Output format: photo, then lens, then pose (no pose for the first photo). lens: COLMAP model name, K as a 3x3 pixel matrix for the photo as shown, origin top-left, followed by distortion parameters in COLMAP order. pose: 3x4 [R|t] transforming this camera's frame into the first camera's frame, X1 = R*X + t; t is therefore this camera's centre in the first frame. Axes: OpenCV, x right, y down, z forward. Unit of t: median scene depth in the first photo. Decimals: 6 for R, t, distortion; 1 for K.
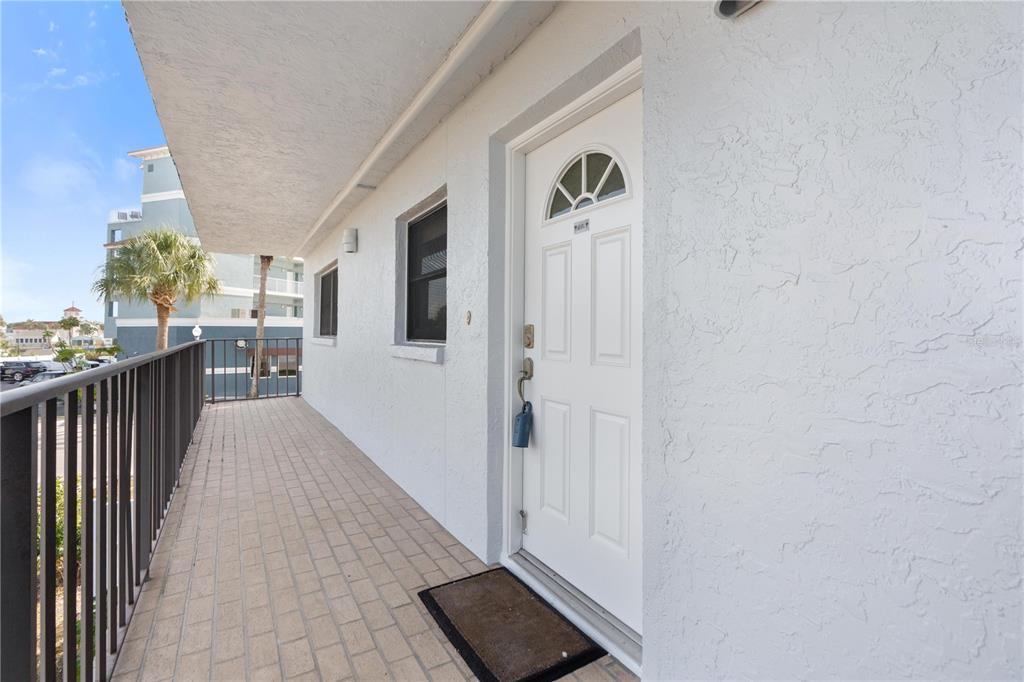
lens RADIAL K [[473.0, 0, 511.1], [0, 473.0, 322.8], [0, 0, 1]] dist [-0.000768, -0.000079]
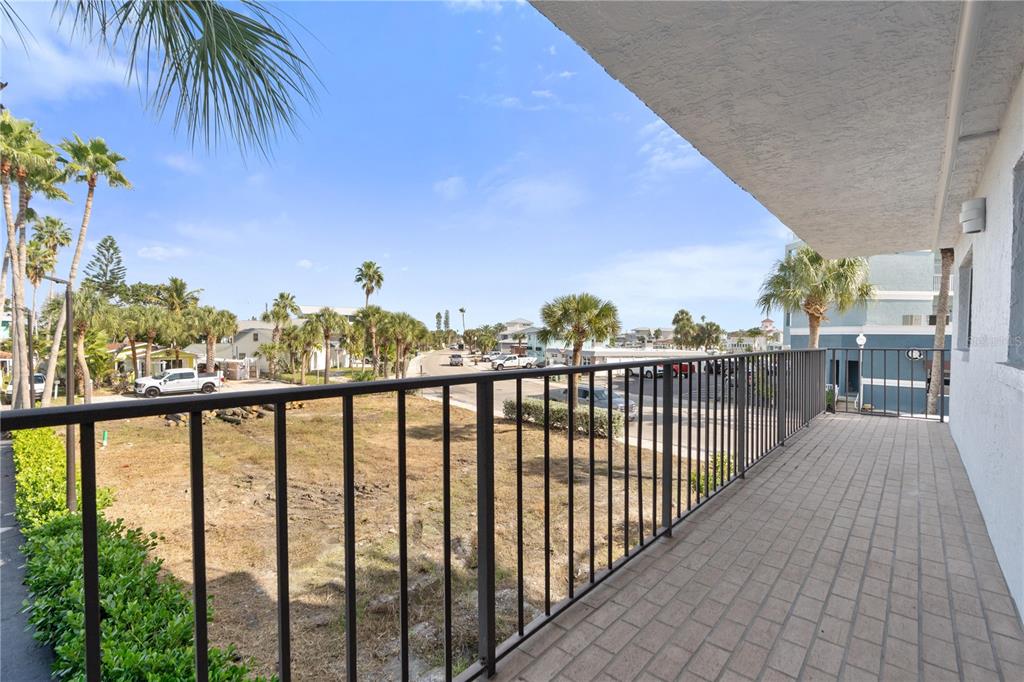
lens RADIAL K [[465.1, 0, 512.0], [0, 465.1, 341.0], [0, 0, 1]] dist [0.000381, 0.000097]
pose [[0.303940, 0.010509, -0.952633, 0.133837], [0.009228, 0.999860, 0.013974, 0.001934], [0.952646, -0.013038, 0.303801, 0.114375]]
